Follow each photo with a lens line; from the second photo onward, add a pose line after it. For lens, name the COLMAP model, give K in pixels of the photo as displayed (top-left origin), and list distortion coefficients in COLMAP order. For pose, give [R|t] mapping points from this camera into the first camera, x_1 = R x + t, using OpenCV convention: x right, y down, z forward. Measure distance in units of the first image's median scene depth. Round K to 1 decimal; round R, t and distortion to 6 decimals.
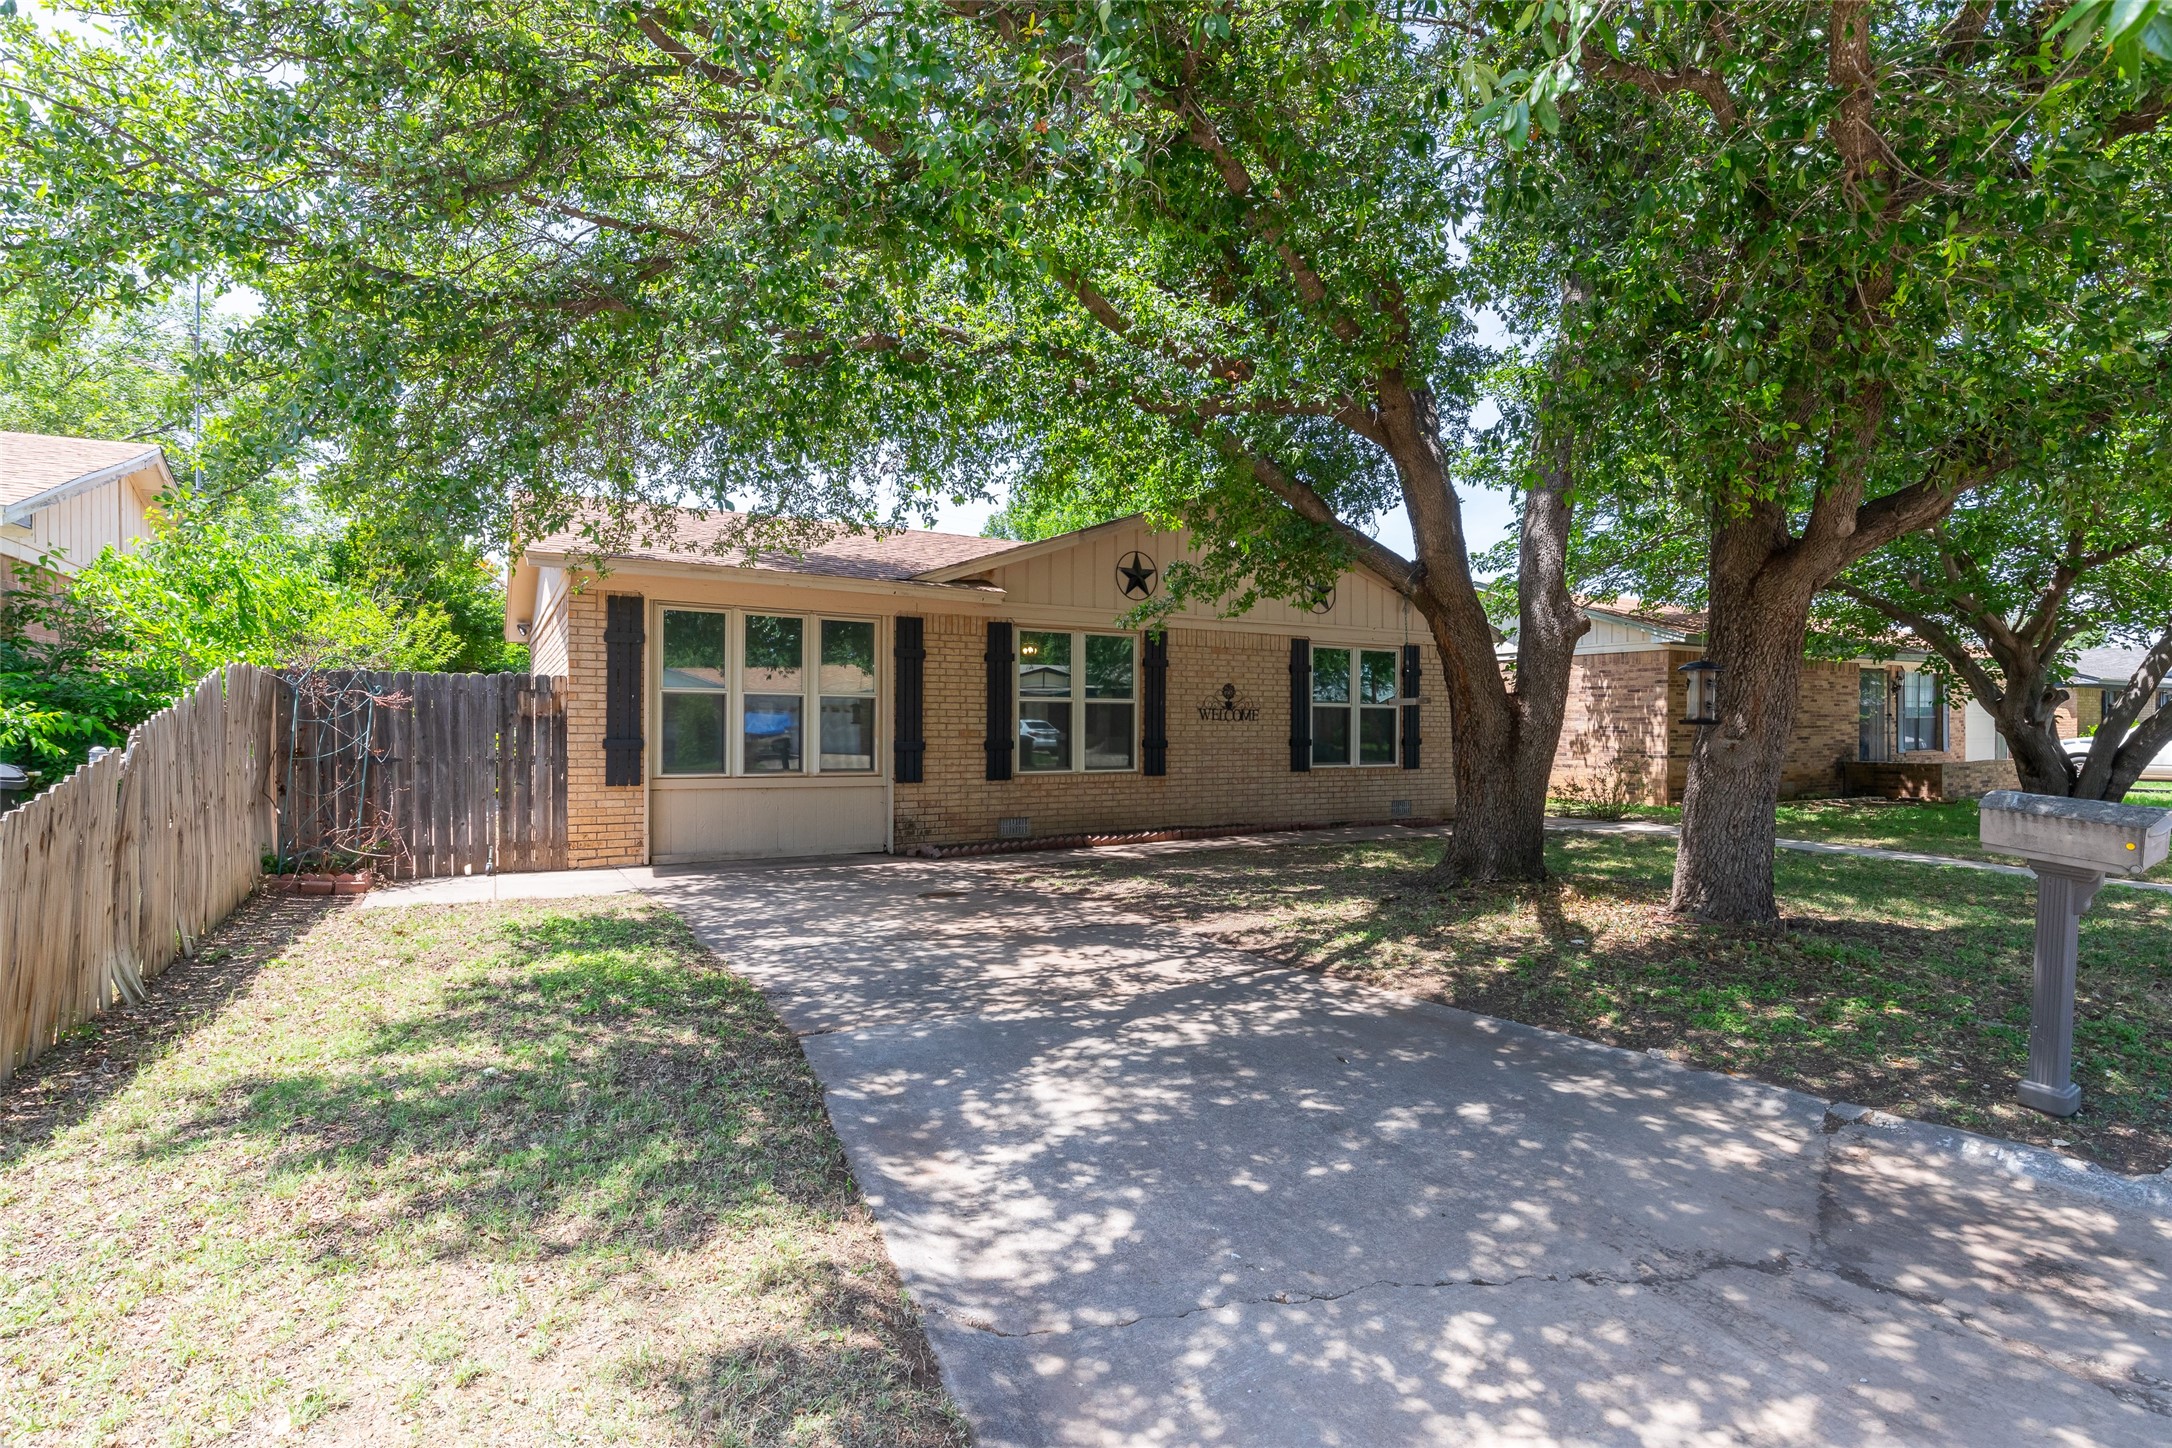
lens RADIAL K [[1093.0, 0, 1086.0], [0, 1093.0, 724.0], [0, 0, 1]] dist [0.000491, 0.000006]
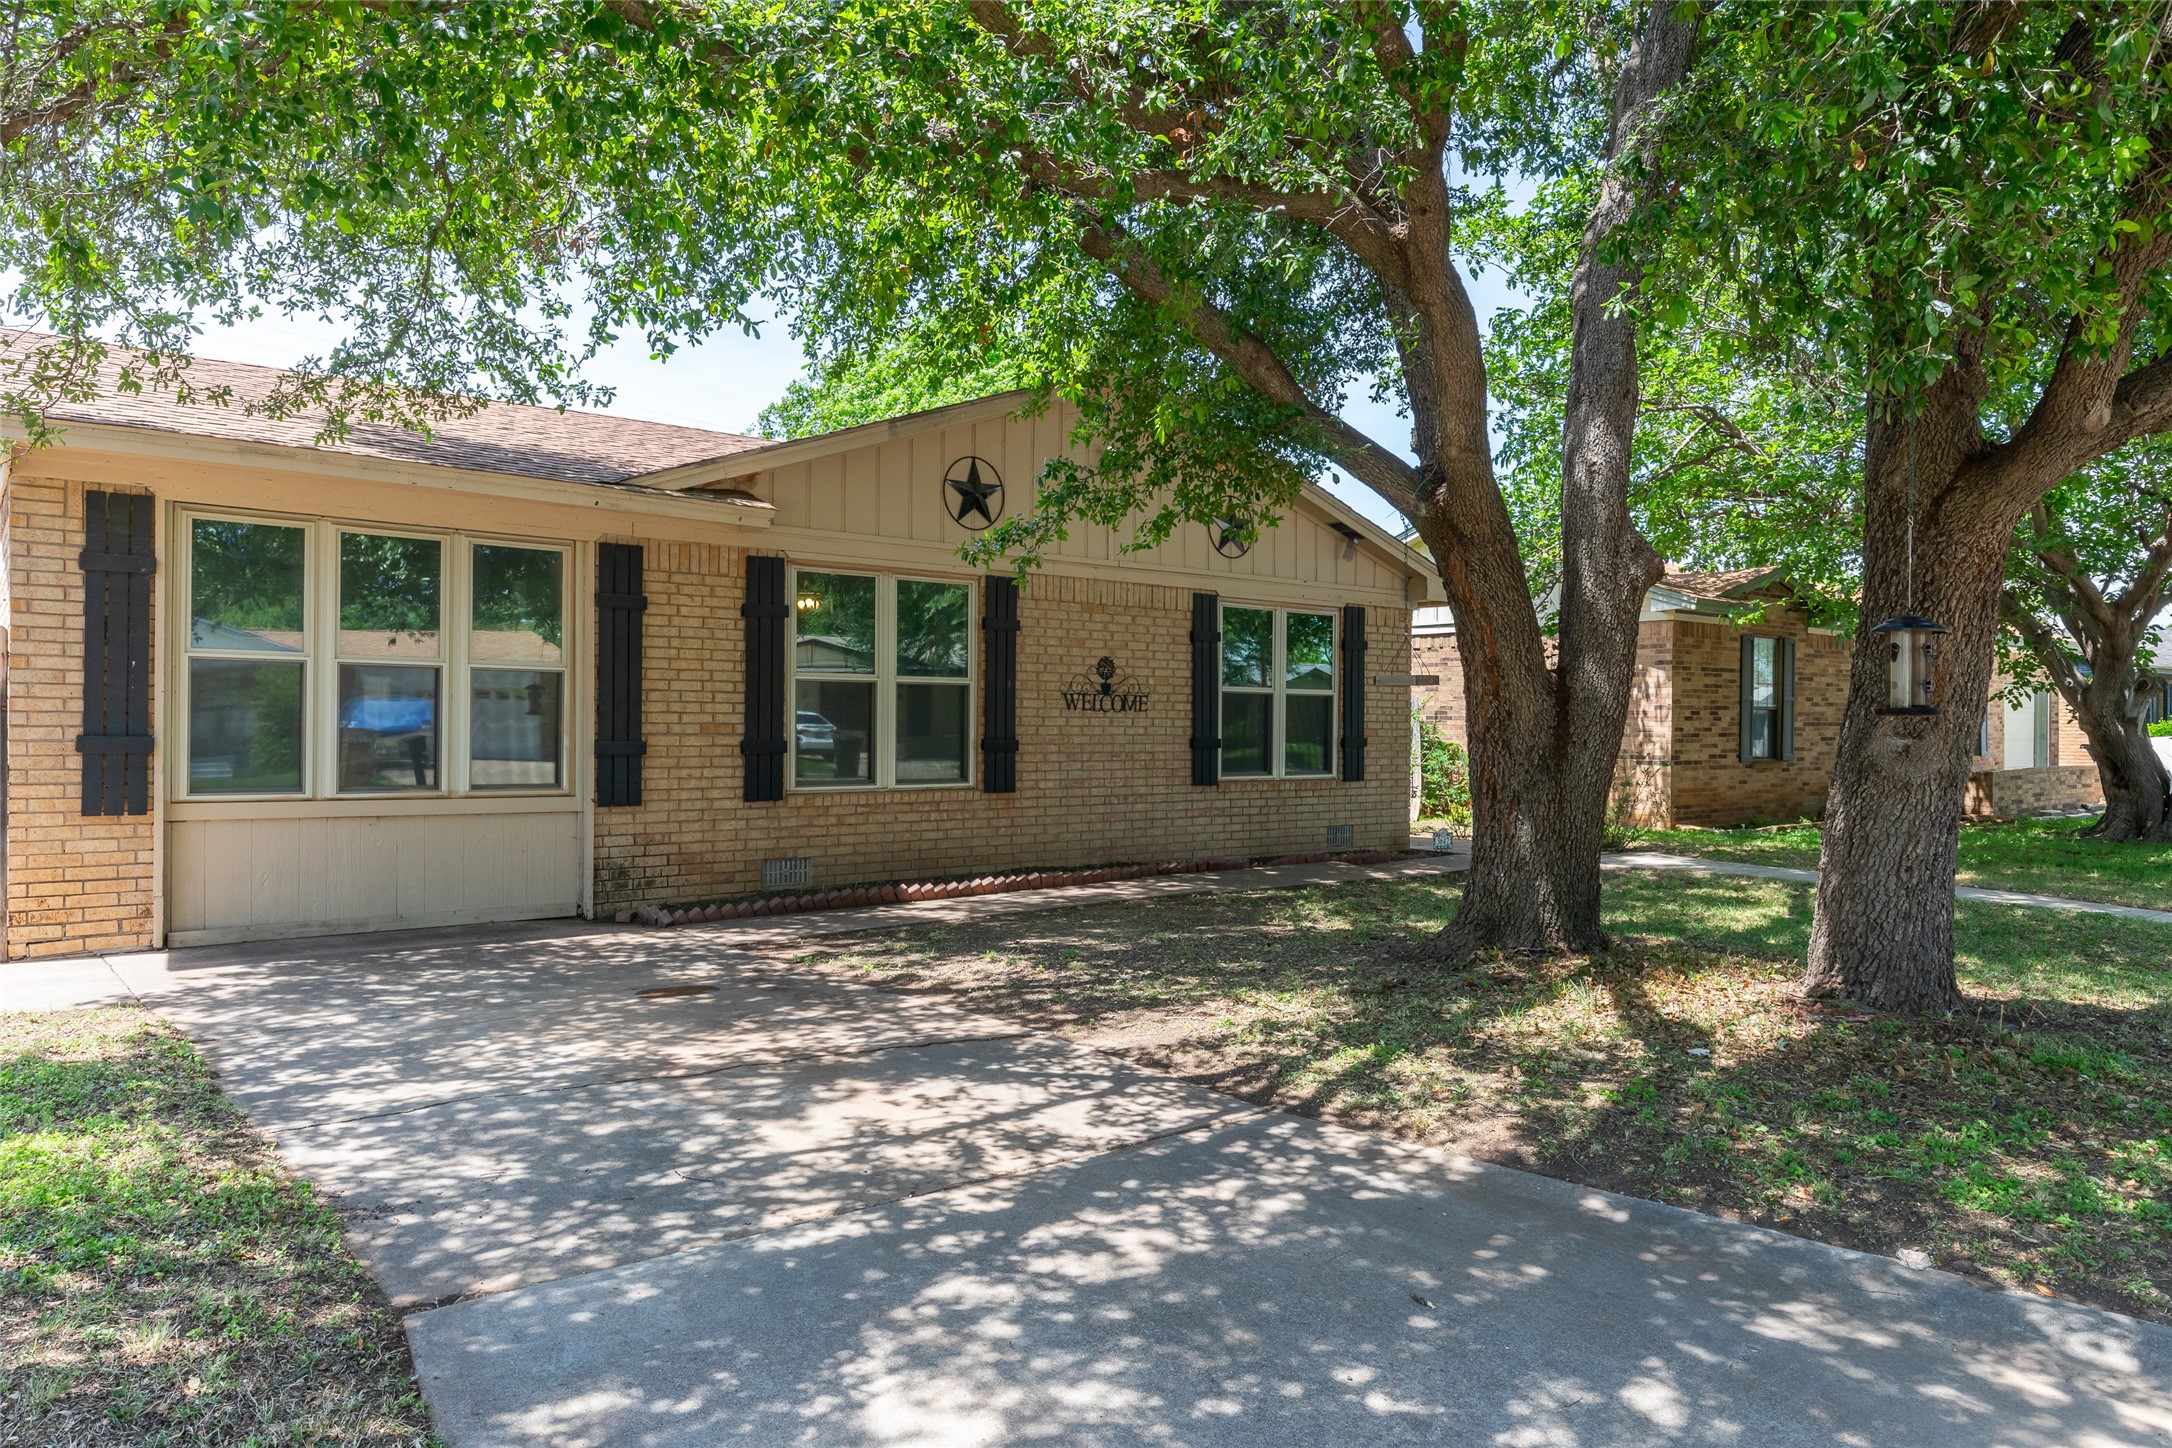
lens RADIAL K [[1449.7, 0, 1086.0], [0, 1449.7, 724.0], [0, 0, 1]] dist [0.037276, -0.038222]
pose [[0.988641, 0.002877, 0.150271, -0.028085], [-0.003291, 0.999991, 0.002506, 0.004294], [-0.150263, -0.002972, 0.988642, 0.167986]]
